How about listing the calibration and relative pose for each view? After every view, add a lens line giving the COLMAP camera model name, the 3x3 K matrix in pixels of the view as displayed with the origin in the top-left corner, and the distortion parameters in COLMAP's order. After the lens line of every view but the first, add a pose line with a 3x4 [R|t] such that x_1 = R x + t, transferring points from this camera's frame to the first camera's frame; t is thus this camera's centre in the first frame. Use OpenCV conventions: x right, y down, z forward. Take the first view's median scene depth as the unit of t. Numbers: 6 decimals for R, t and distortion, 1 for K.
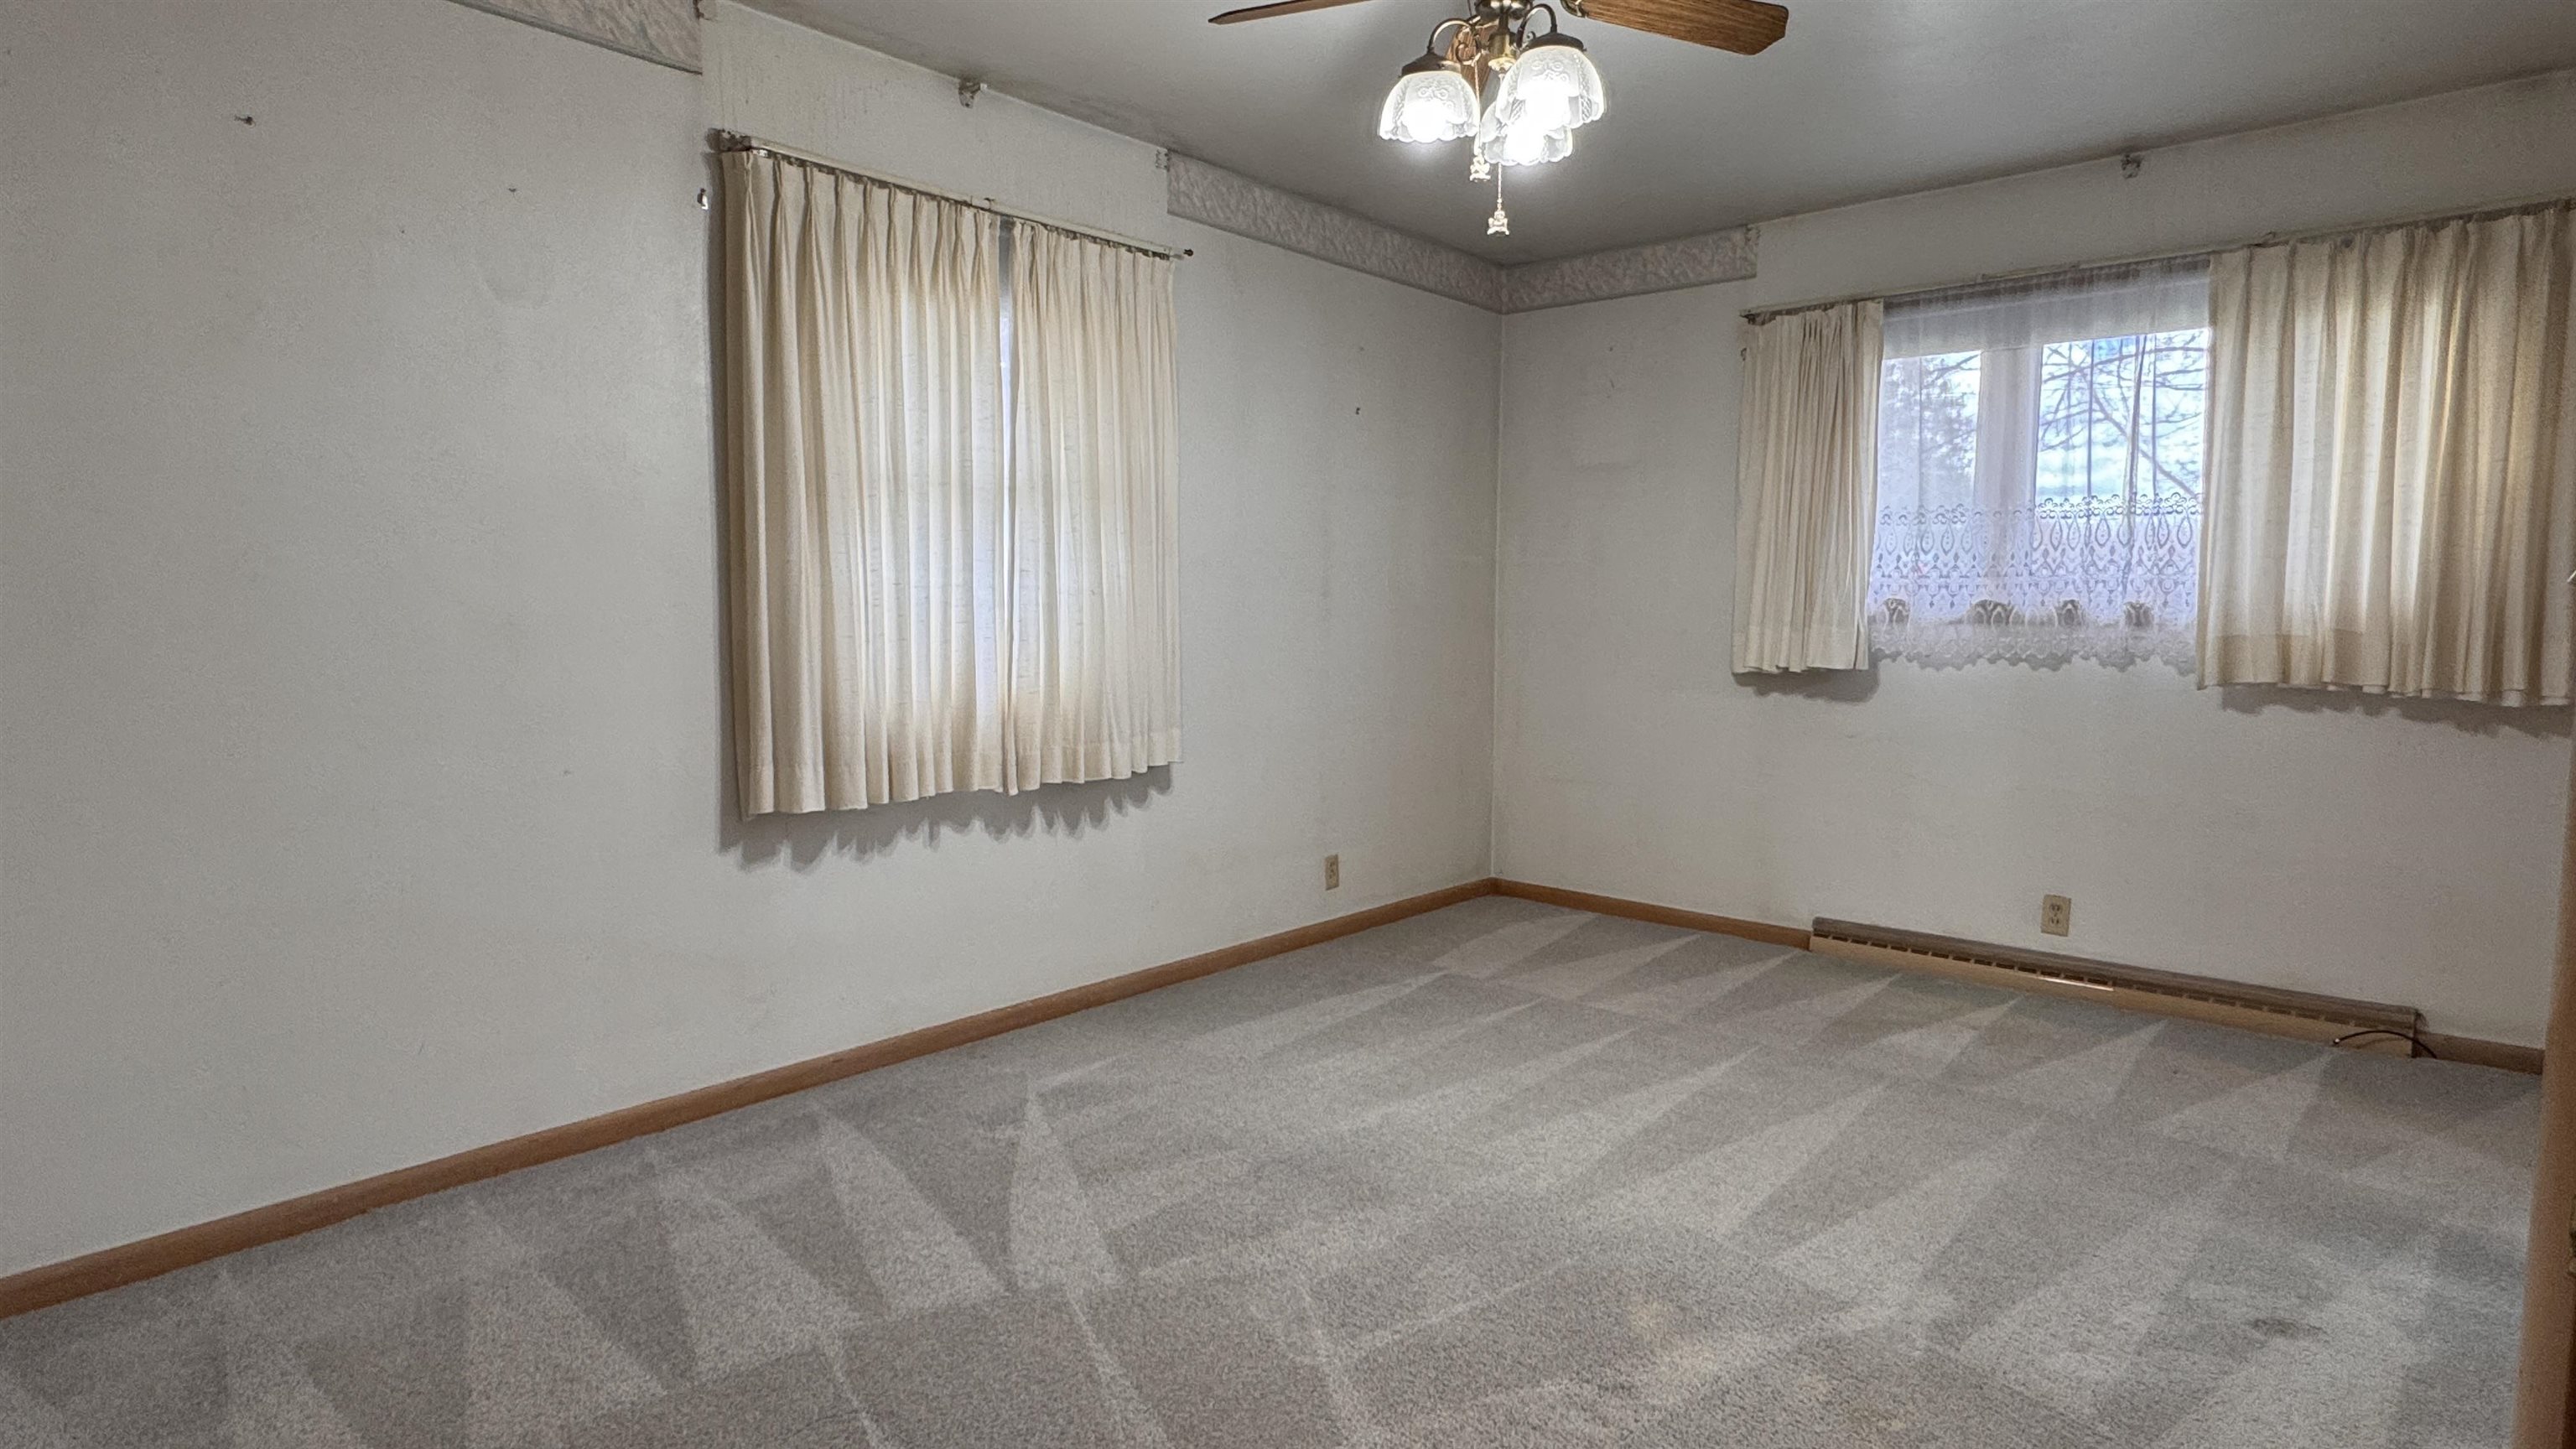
lens RADIAL K [[1357.4, 0, 1280.4], [0, 1357.4, 729.5], [0, 0, 1]] dist [0.000082, 0.000966]
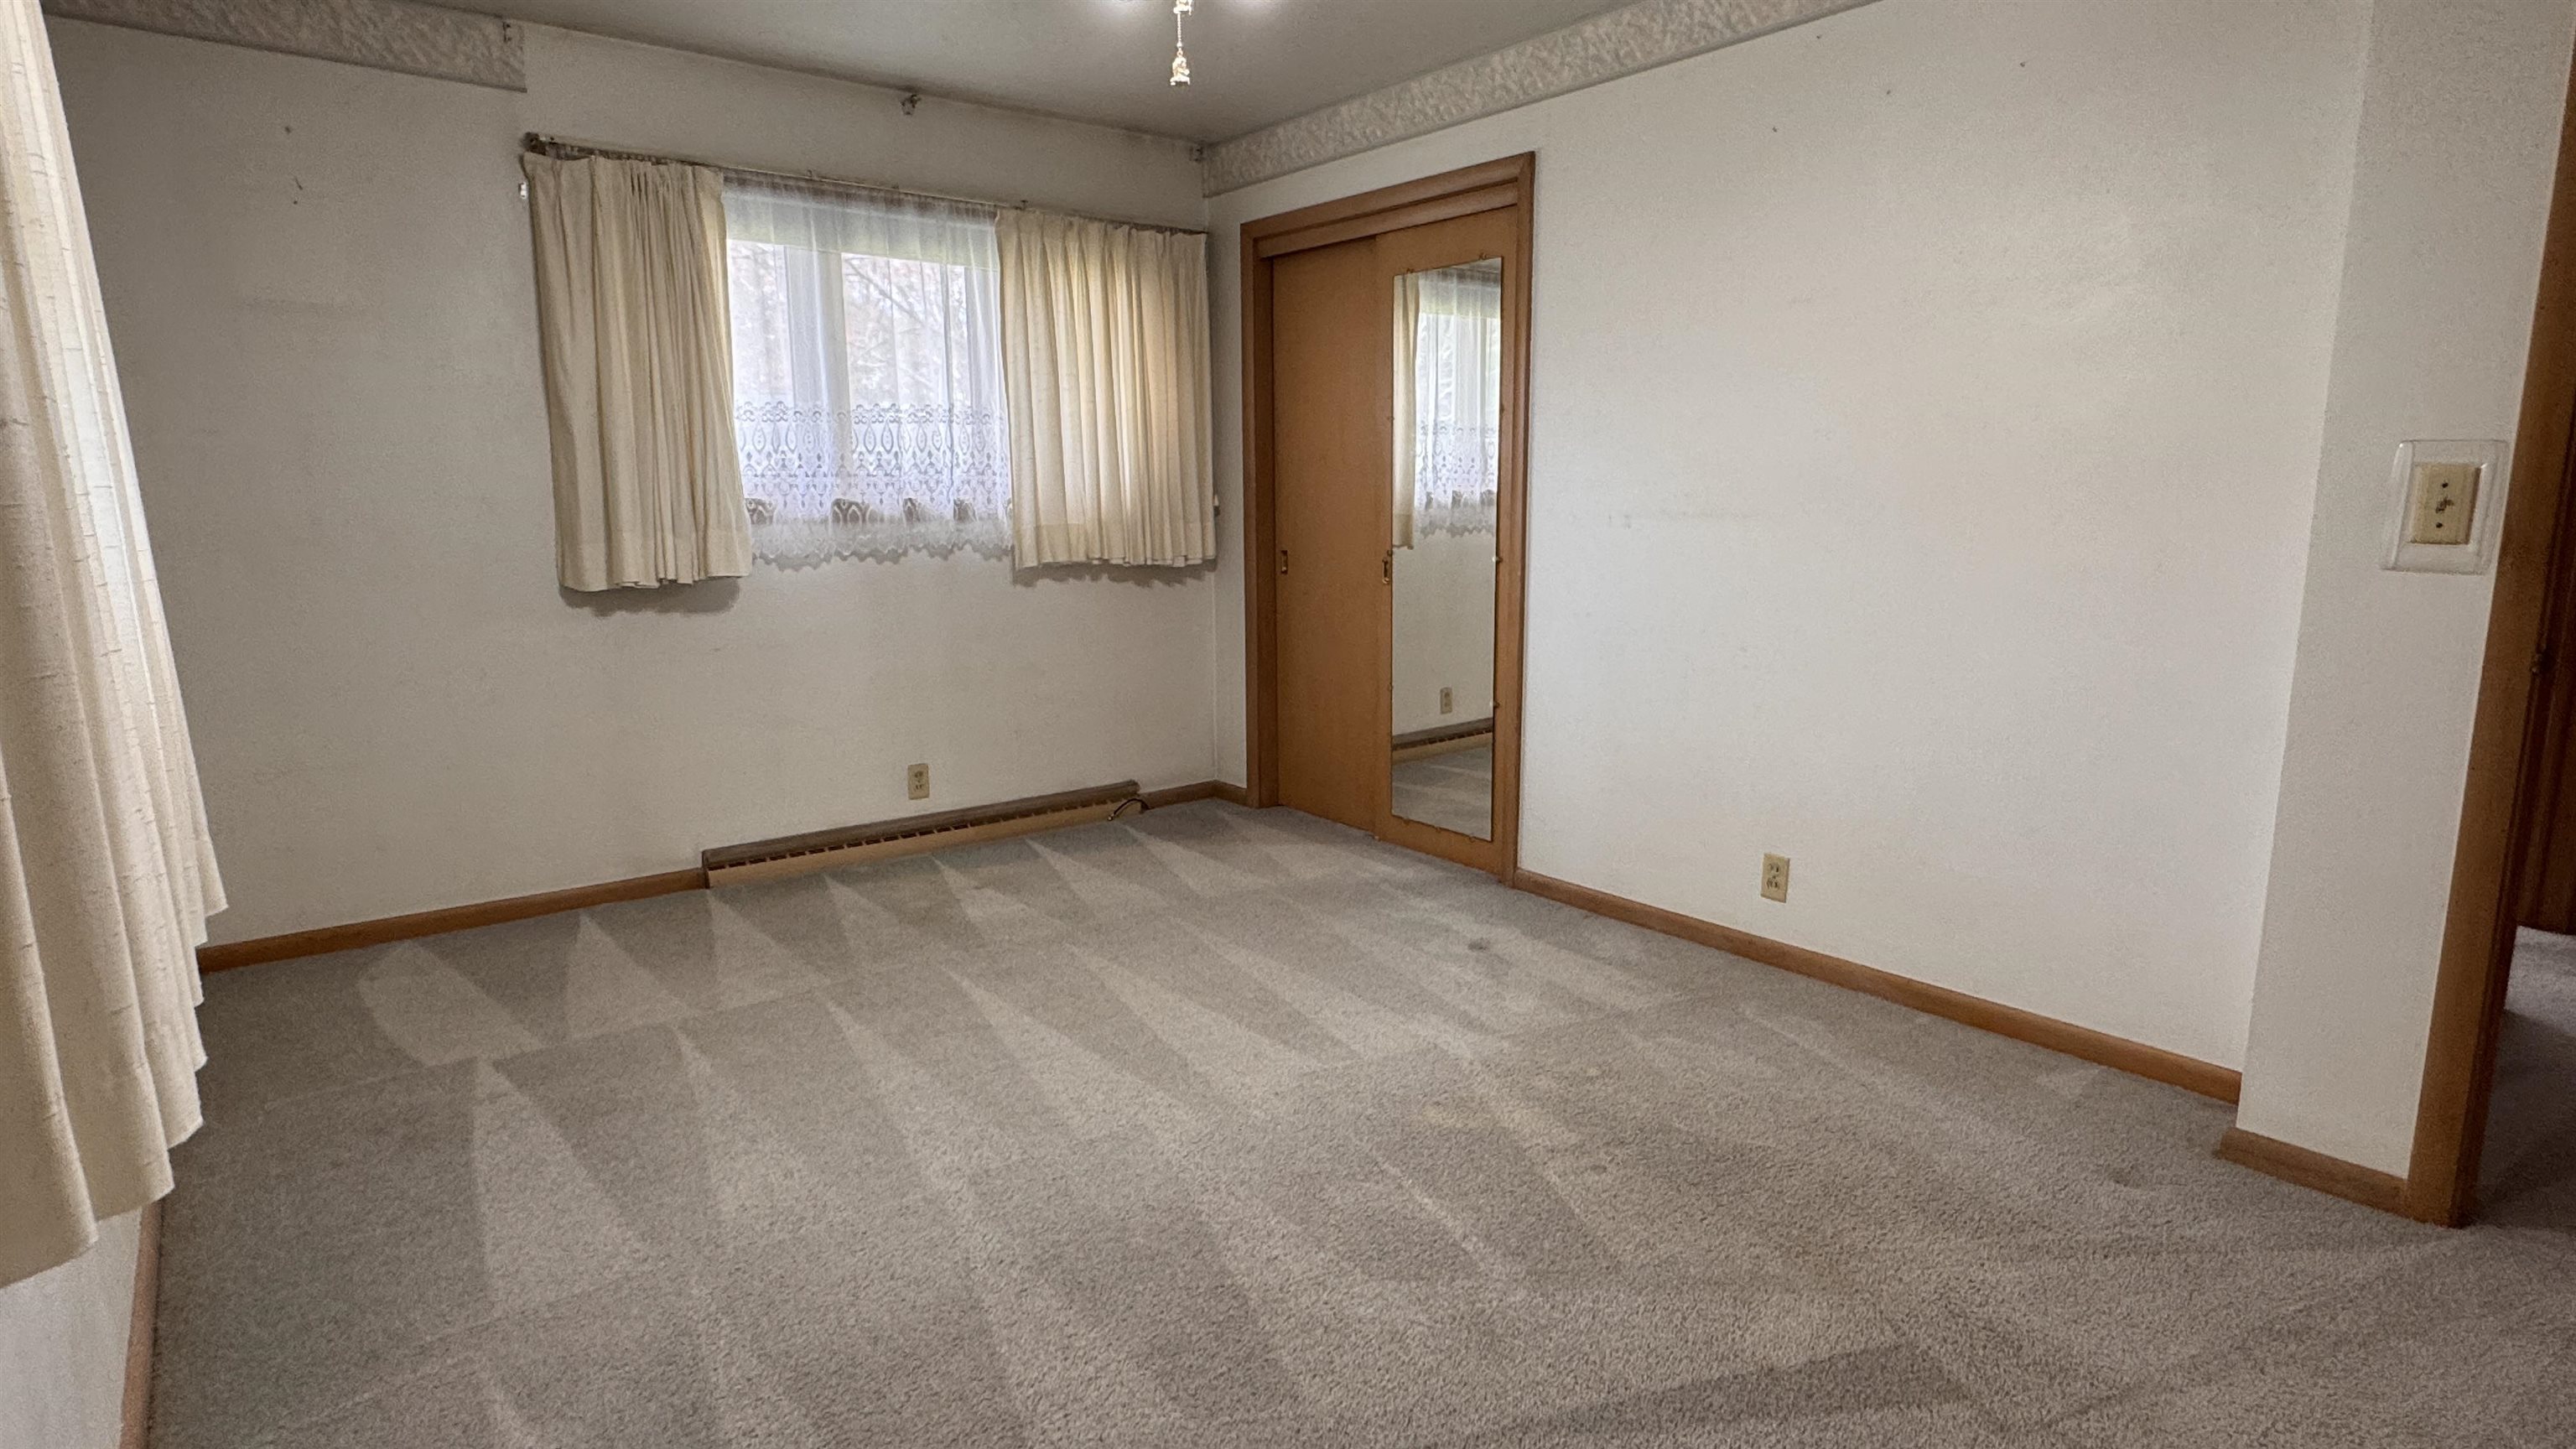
lens RADIAL K [[1357.4, 0, 1272.5], [0, 1357.4, 734.3], [0, 0, 1]] dist [0.000082, 0.000966]
pose [[0.173721, -0.180509, 0.968110, -0.485434], [0.099637, 0.981235, 0.165077, -0.061297], [-0.979741, 0.067783, 0.188447, 0.526627]]
